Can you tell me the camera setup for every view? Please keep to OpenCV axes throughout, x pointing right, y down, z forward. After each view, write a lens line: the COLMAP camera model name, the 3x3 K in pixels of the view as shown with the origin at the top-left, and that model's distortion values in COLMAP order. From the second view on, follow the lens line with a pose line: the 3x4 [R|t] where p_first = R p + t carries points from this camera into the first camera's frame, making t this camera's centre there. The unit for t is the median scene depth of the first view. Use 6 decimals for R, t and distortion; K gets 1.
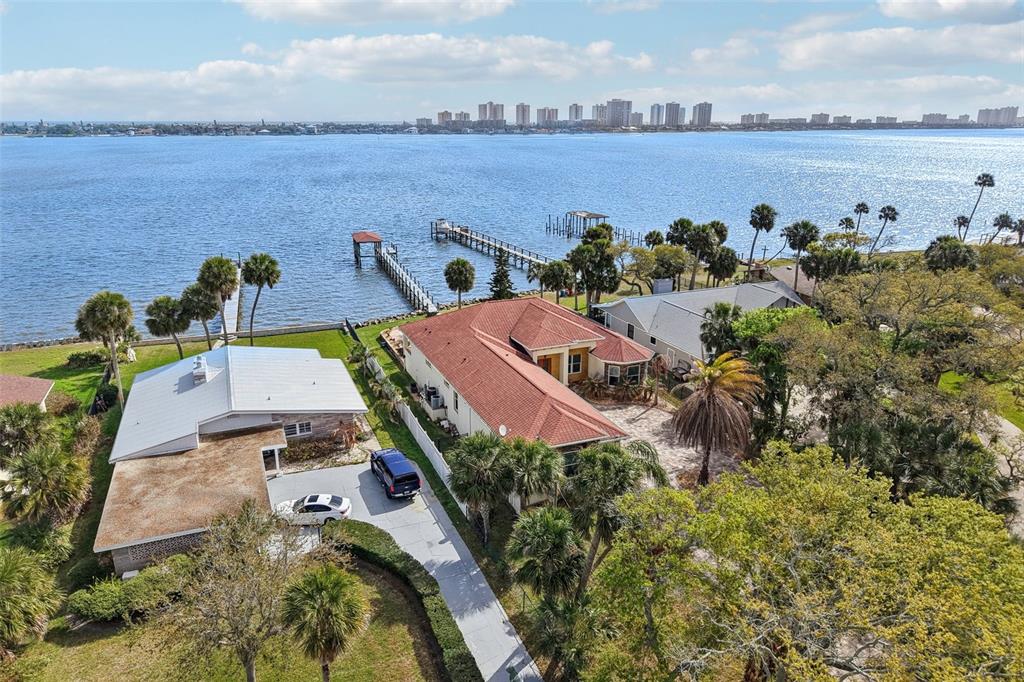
lens RADIAL K [[692.3, 0, 512.0], [0, 692.3, 341.0], [0, 0, 1]] dist [0.026298, -0.027161]
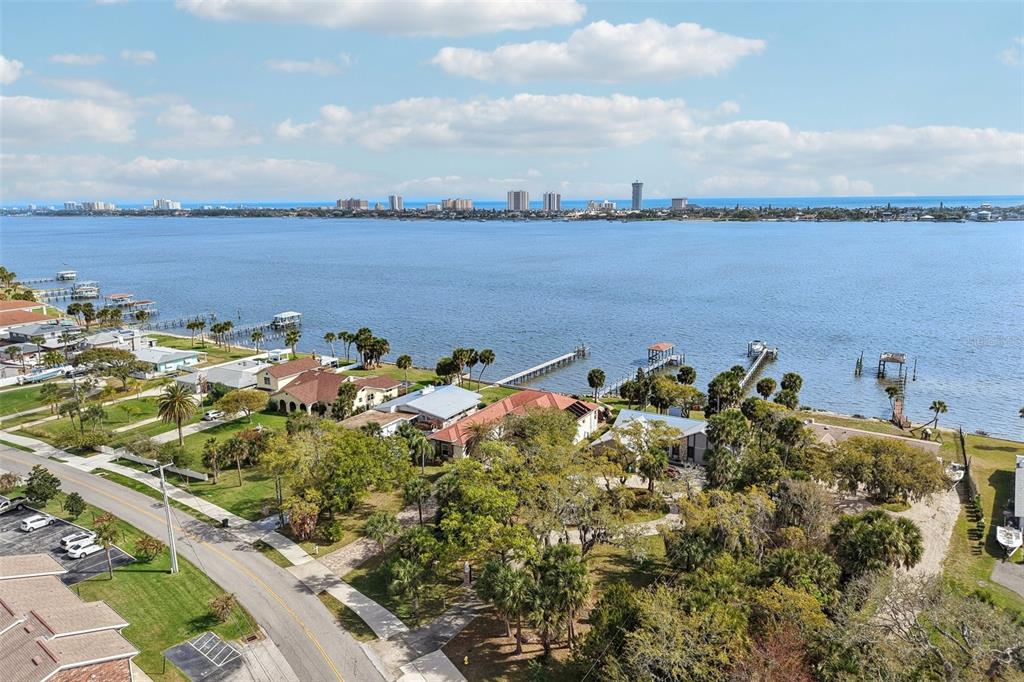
lens RADIAL K [[692.9, 0, 511.0], [0, 692.9, 338.4], [0, 0, 1]] dist [0.107525, -0.167784]
pose [[0.602324, 0.151107, -0.783819, 1.112572], [-0.232243, 0.972616, 0.009037, -0.155048], [0.763721, 0.176594, 0.620923, -0.255586]]
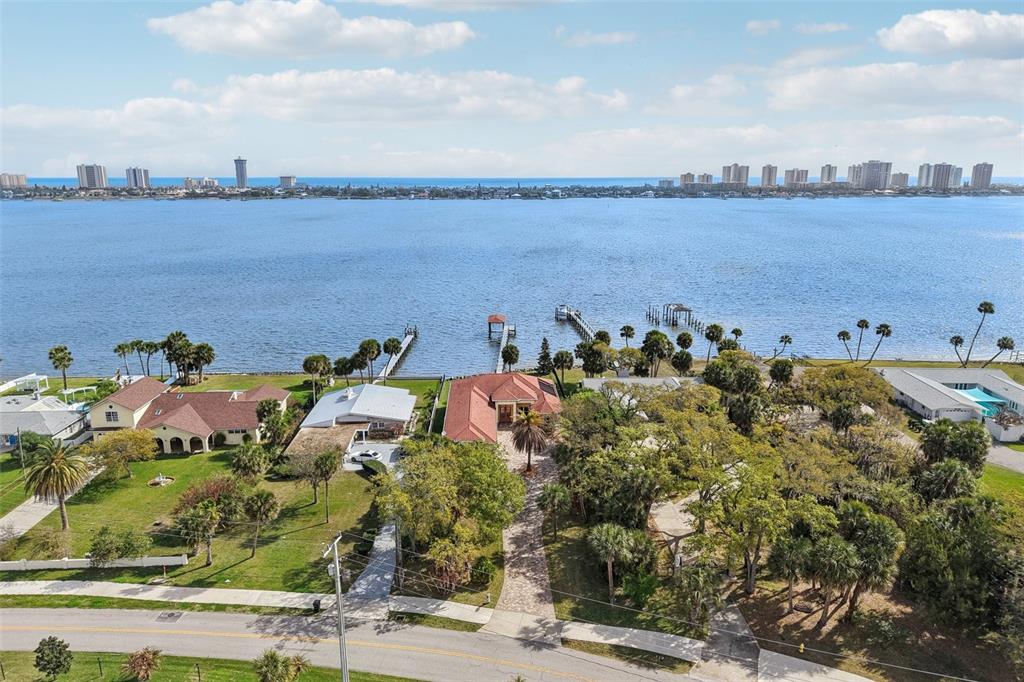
lens RADIAL K [[685.1, 0, 512.0], [0, 685.1, 341.0], [0, 0, 1]] dist [0.040927, -0.050810]
pose [[0.938034, 0.080471, -0.337070, 0.469789], [-0.104335, 0.993115, -0.053262, -0.038839], [0.330463, 0.085130, 0.939972, -0.543038]]
